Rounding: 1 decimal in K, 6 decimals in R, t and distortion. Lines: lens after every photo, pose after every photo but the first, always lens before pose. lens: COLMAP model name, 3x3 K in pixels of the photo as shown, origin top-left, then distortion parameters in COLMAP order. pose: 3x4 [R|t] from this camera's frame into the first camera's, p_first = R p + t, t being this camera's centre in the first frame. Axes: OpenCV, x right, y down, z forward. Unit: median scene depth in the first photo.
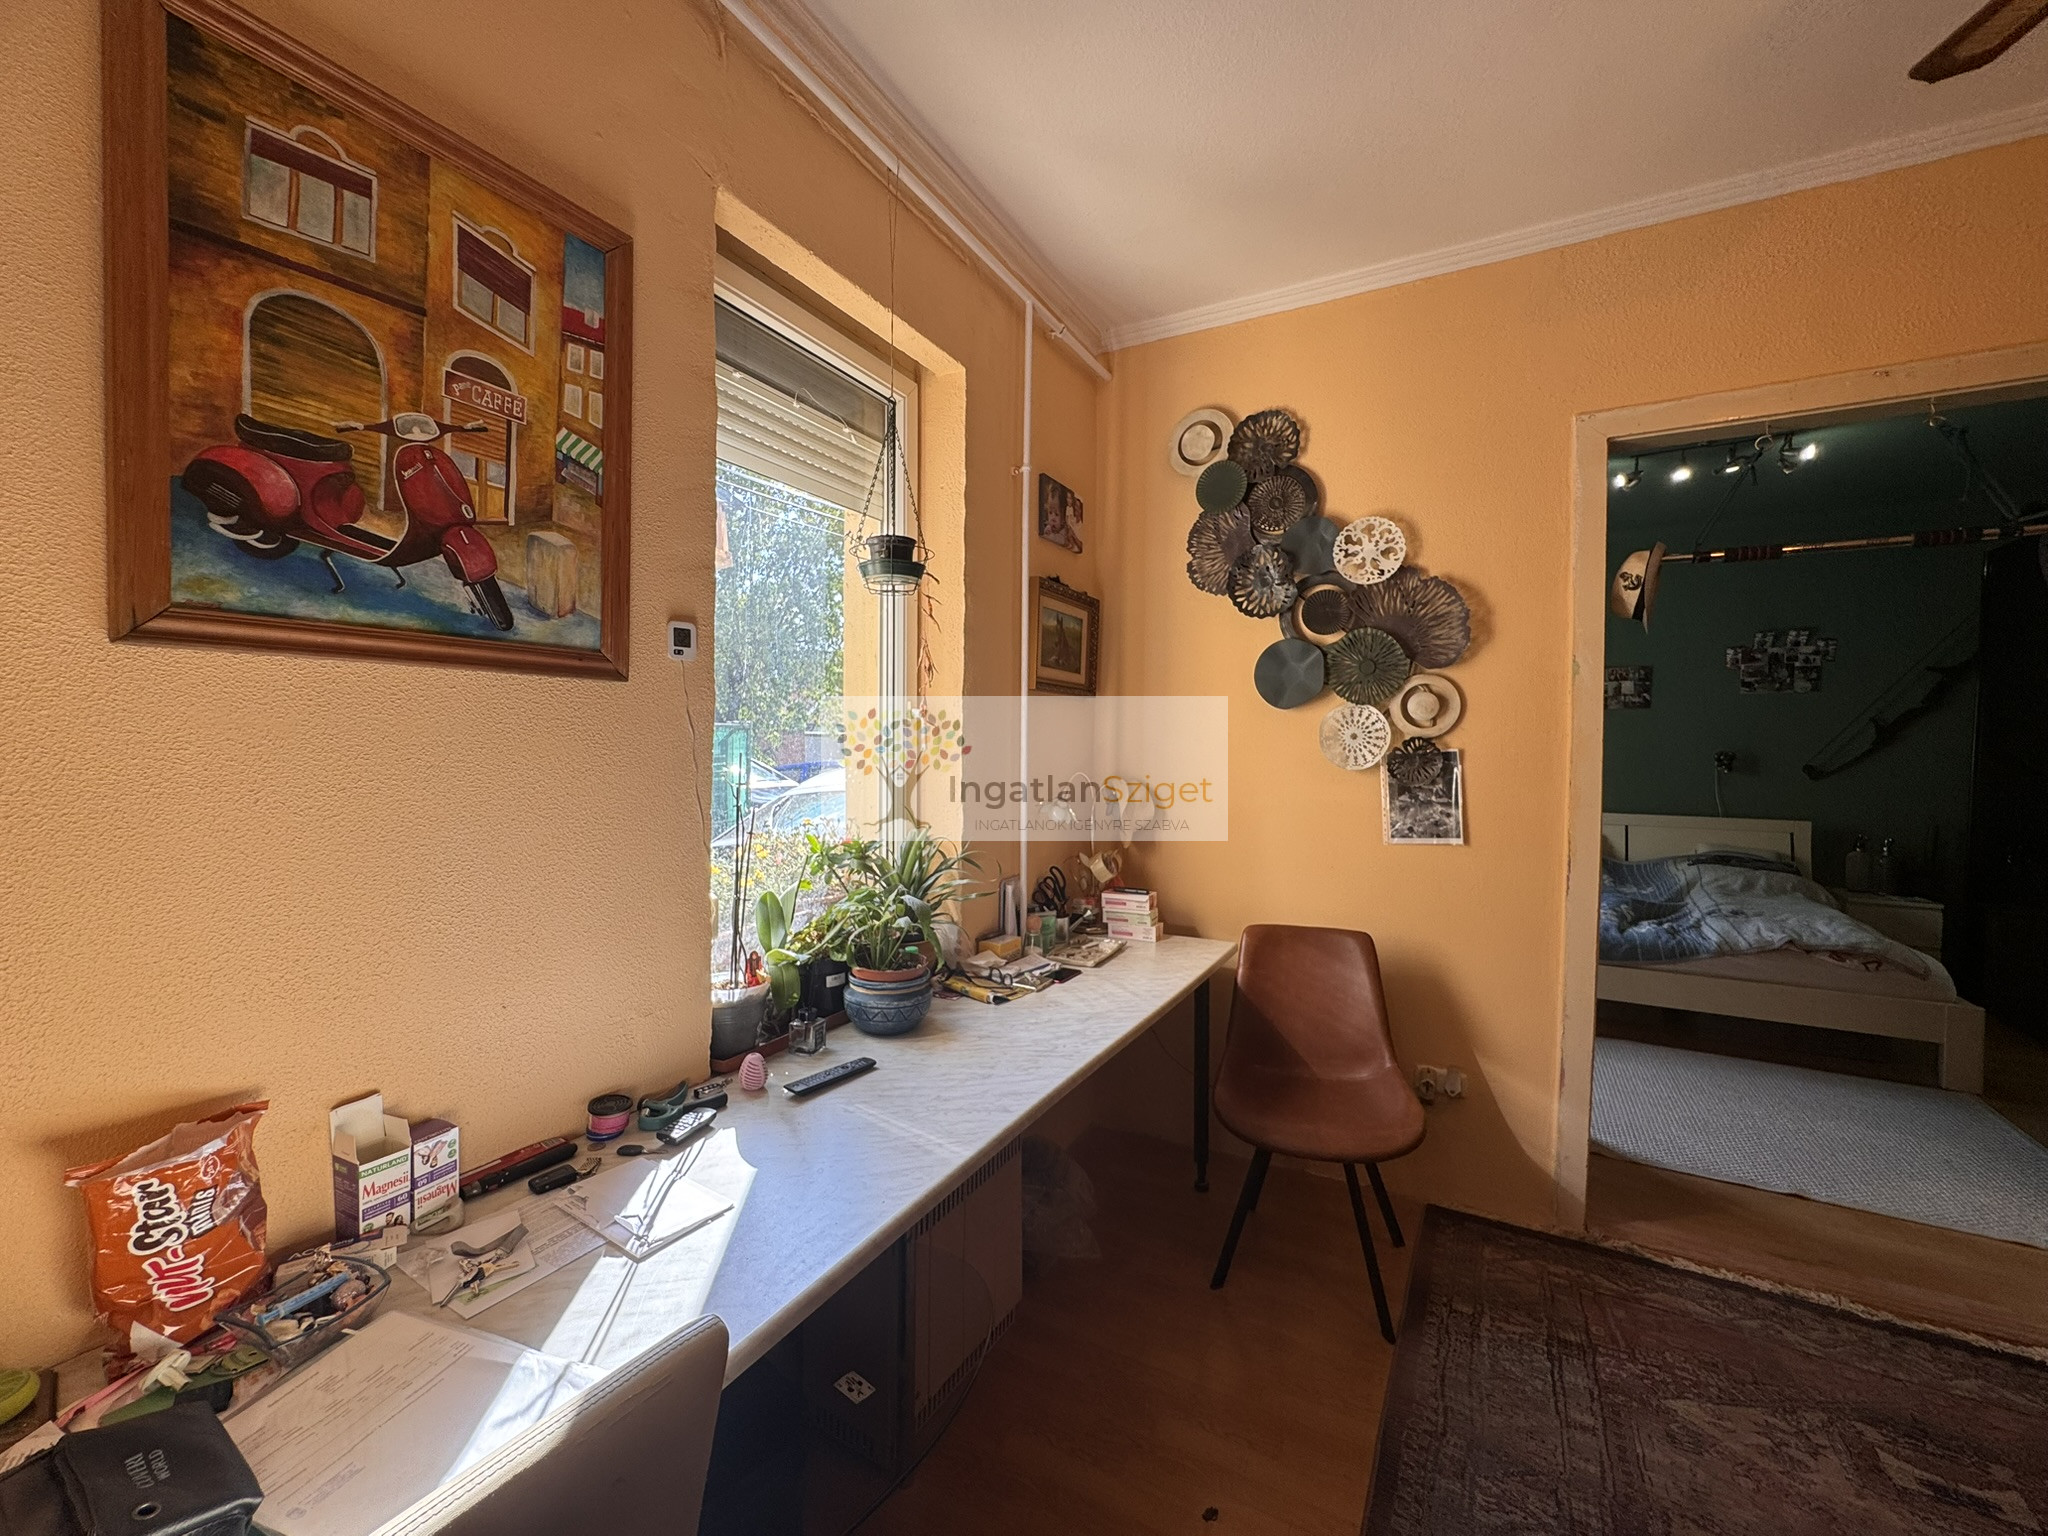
lens RADIAL K [[823.5, 0, 1024.1], [0, 823.5, 763.2], [0, 0, 1]] dist [-0.002201, 0.000435]
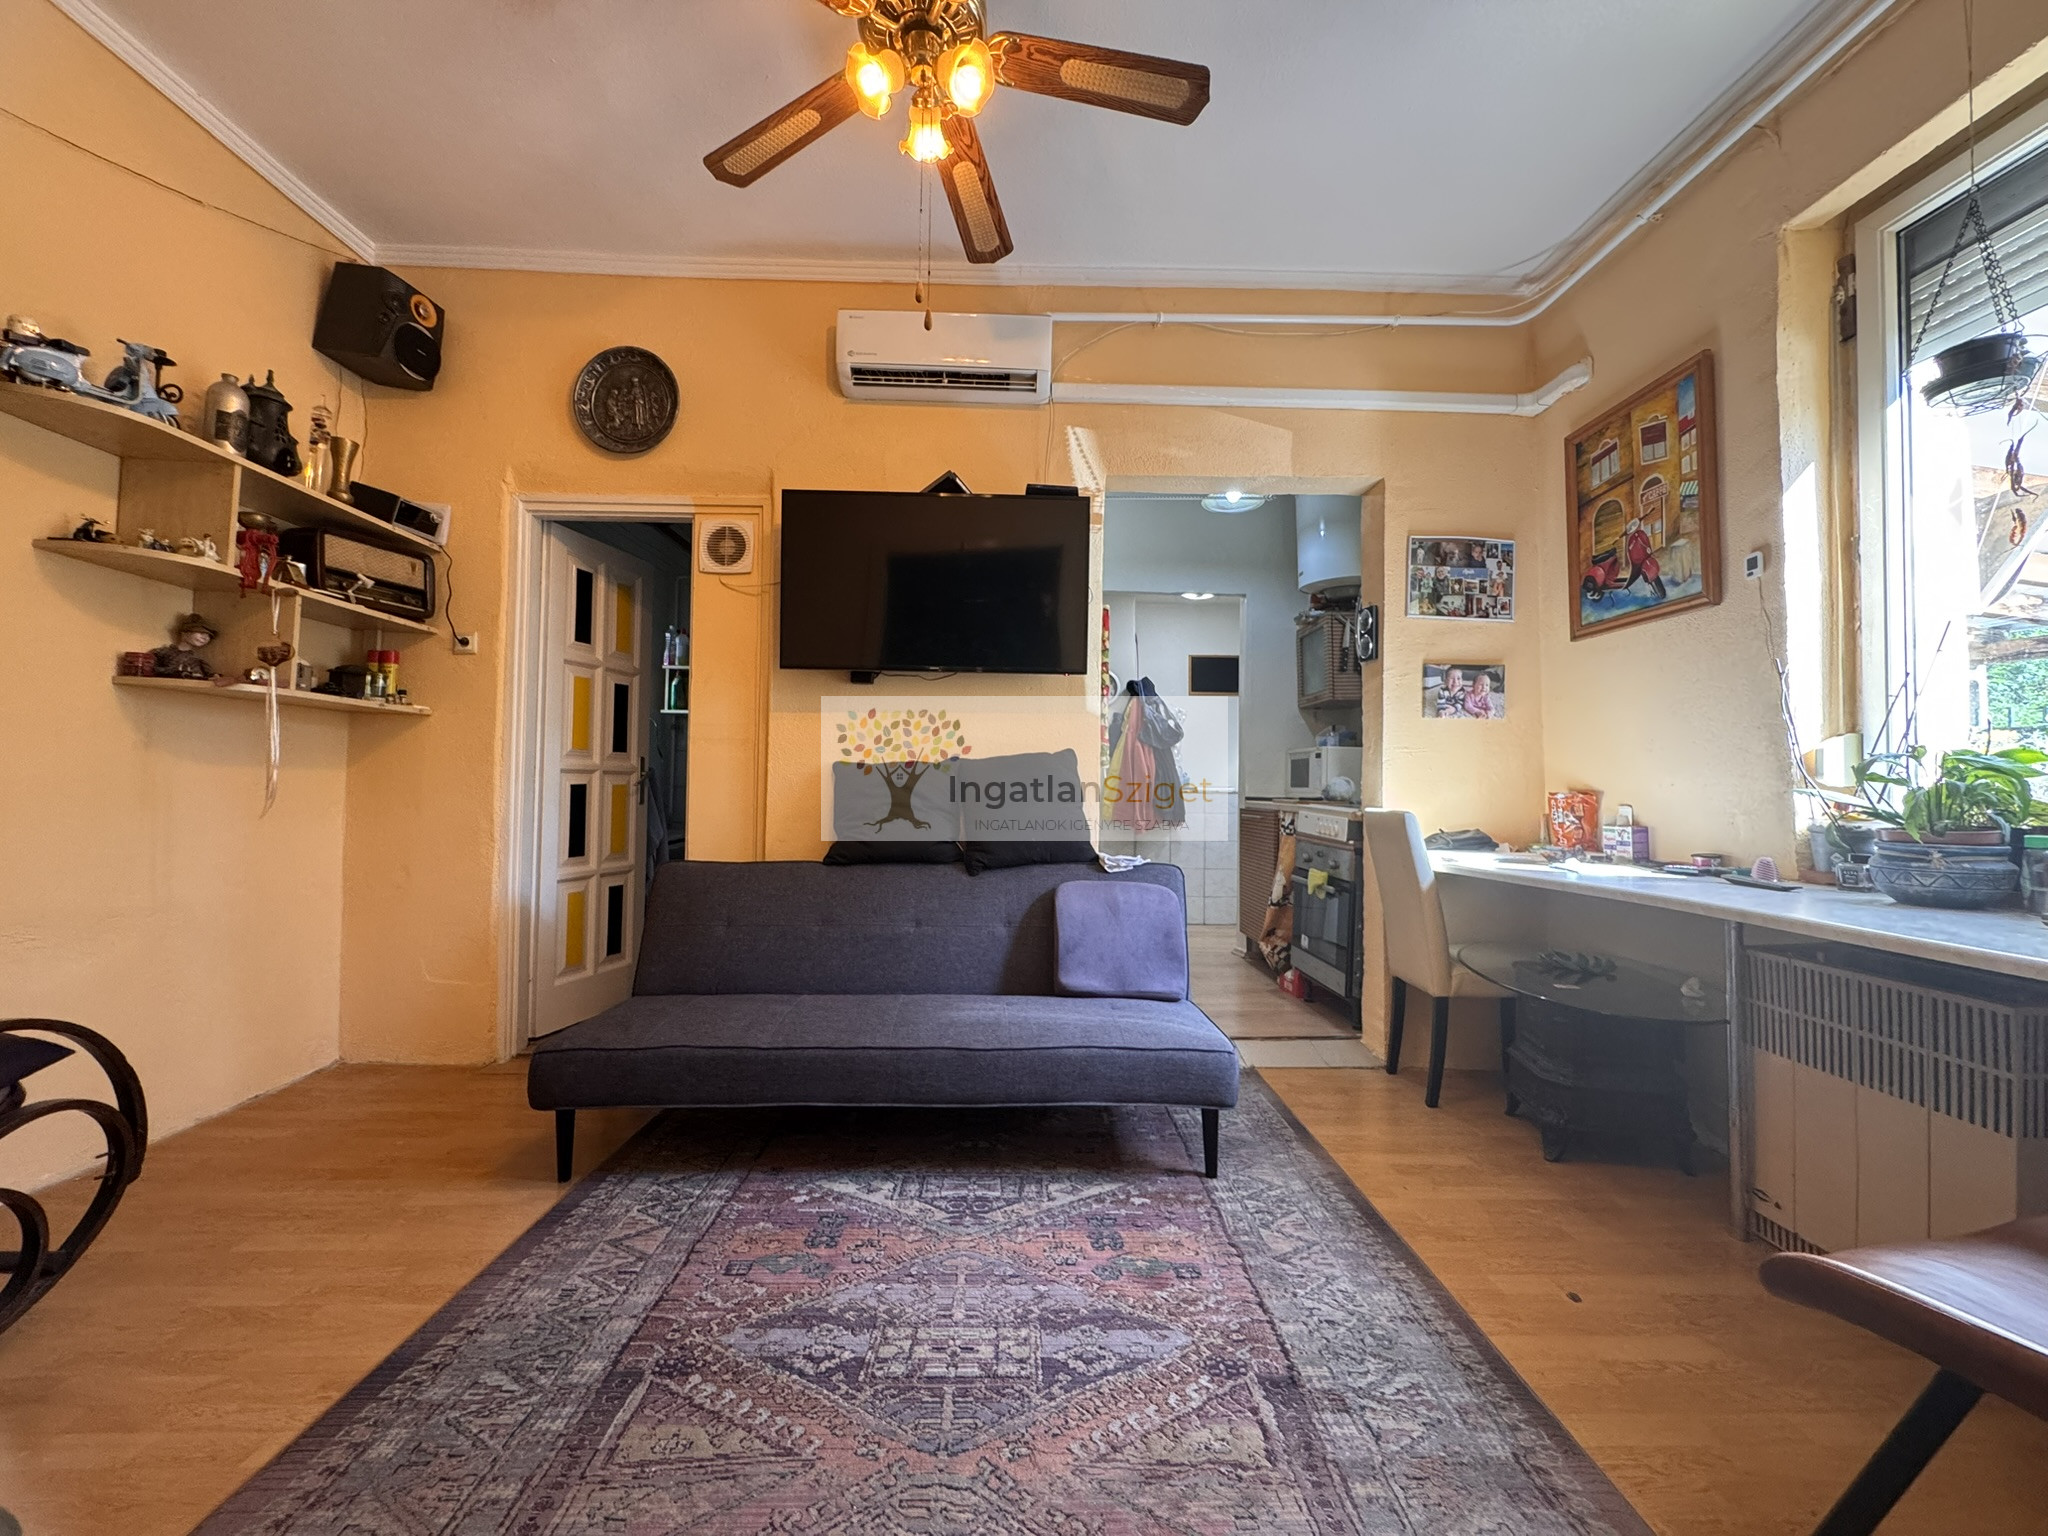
lens RADIAL K [[823.5, 0, 1029.8], [0, 823.5, 761.9], [0, 0, 1]] dist [-0.002201, 0.000435]
pose [[-0.855058, -0.032551, -0.517510, 0.637788], [-0.029137, 0.999467, -0.014723, 0.116004], [0.517713, 0.002489, -0.855551, 0.698693]]
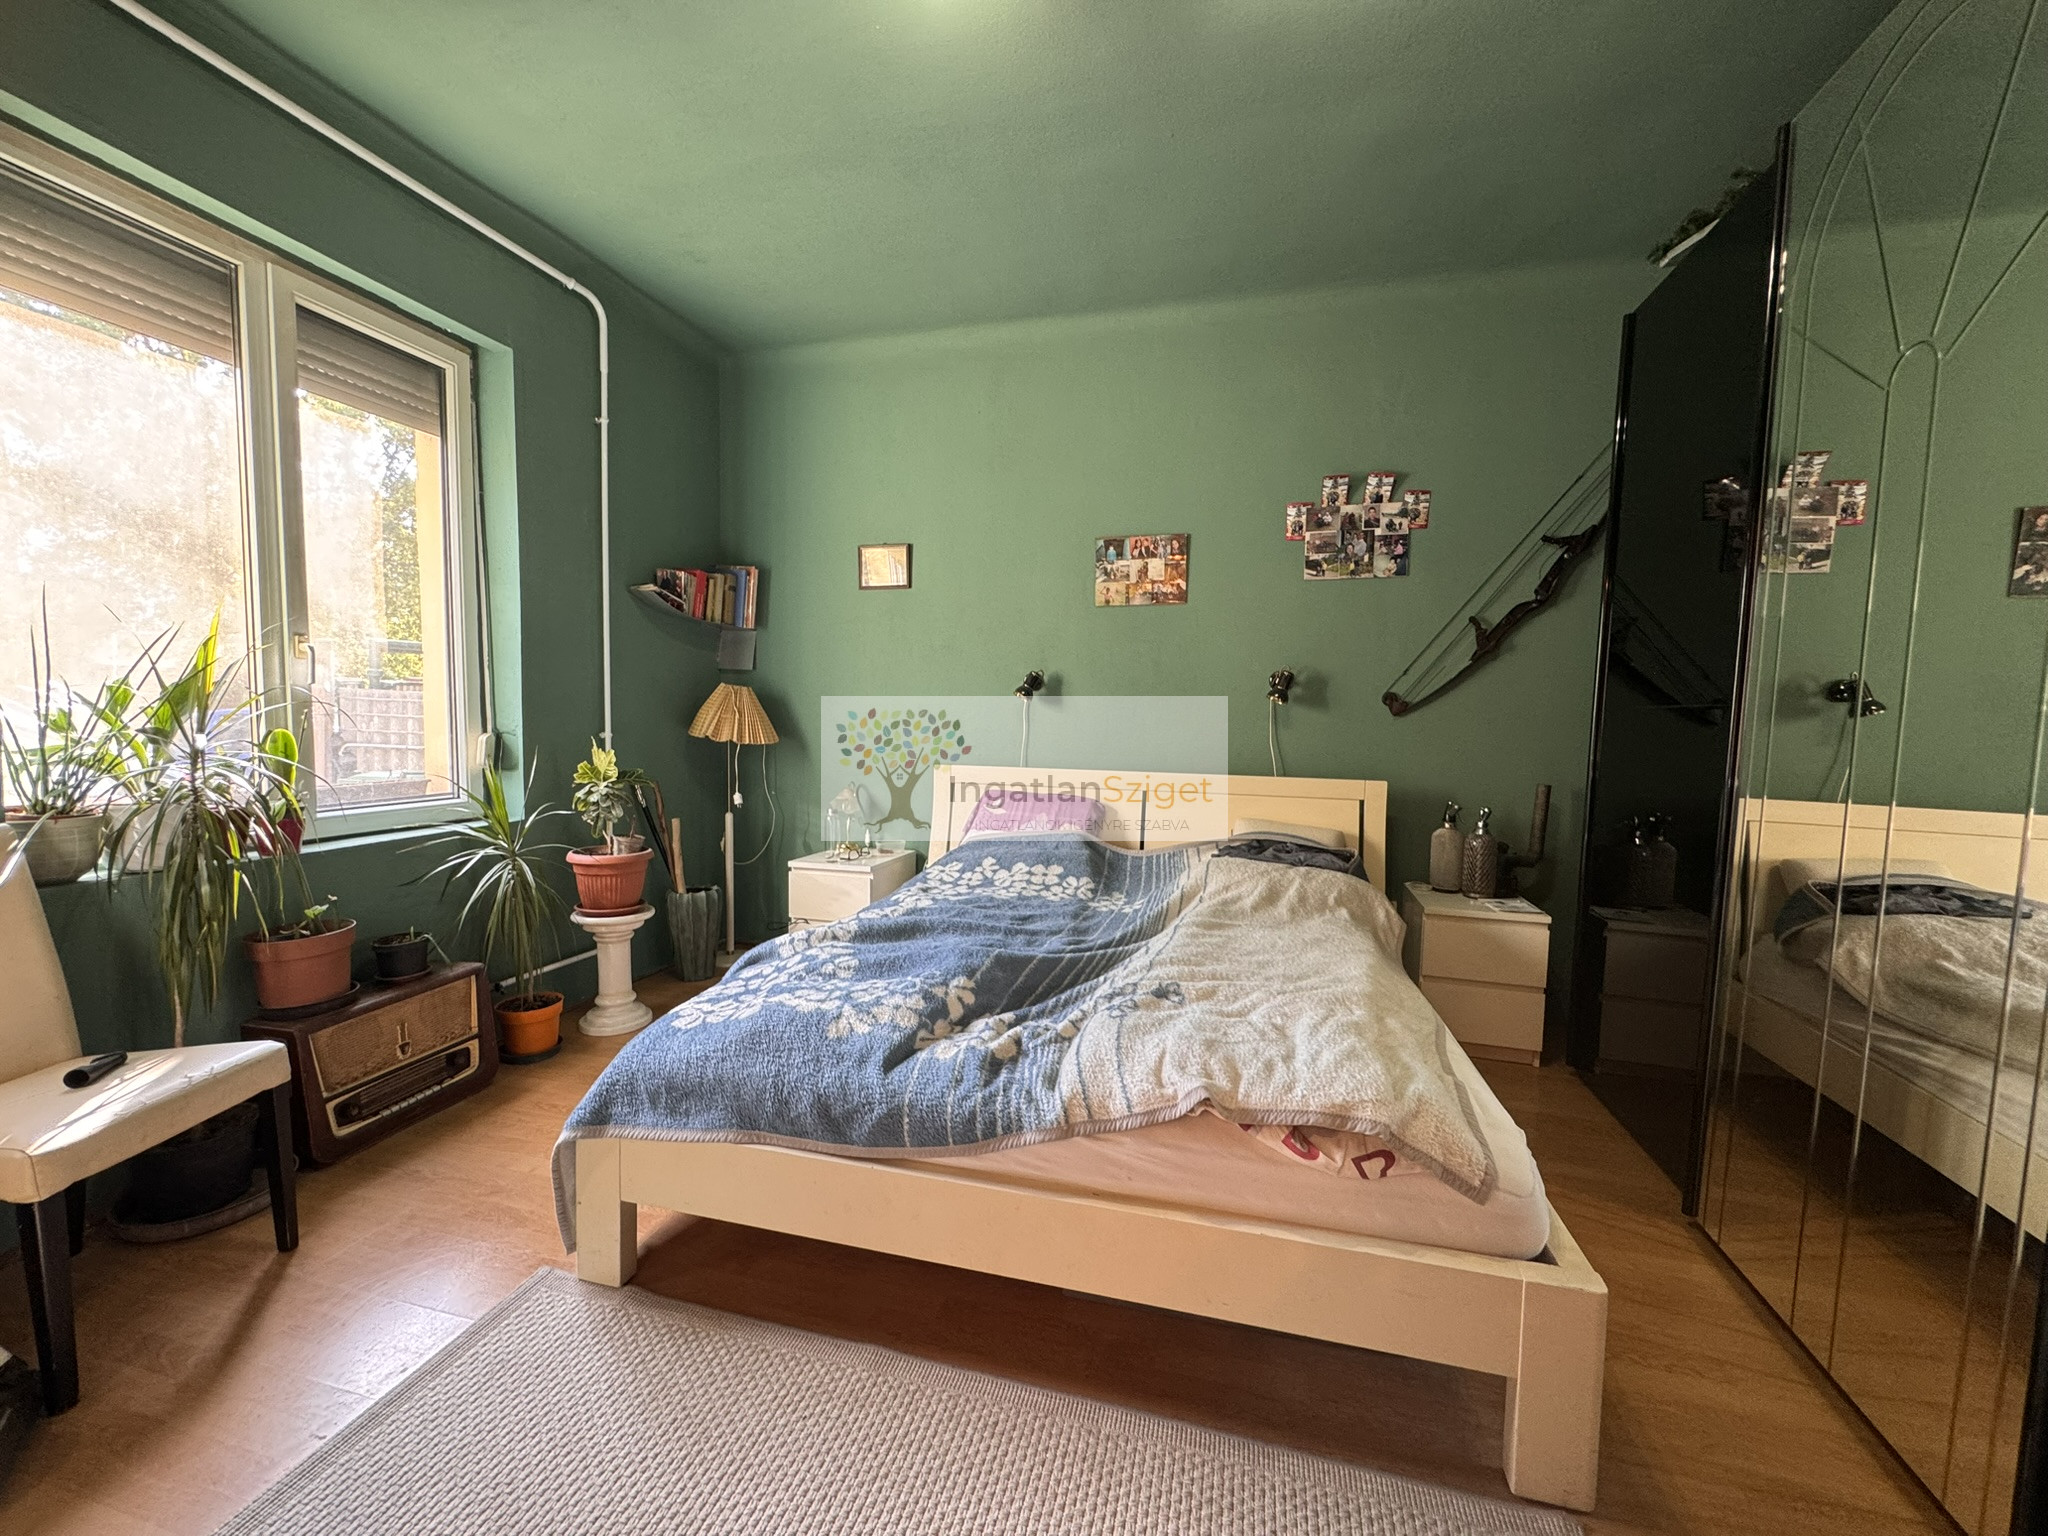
lens RADIAL K [[823.5, 0, 1022.3], [0, 823.5, 762.3], [0, 0, 1]] dist [-0.002201, 0.000435]
pose [[0.968461, -0.008330, 0.249025, 0.810110], [-0.002634, 0.999043, 0.043663, 0.045395], [-0.249151, -0.042942, 0.967512, 0.704959]]
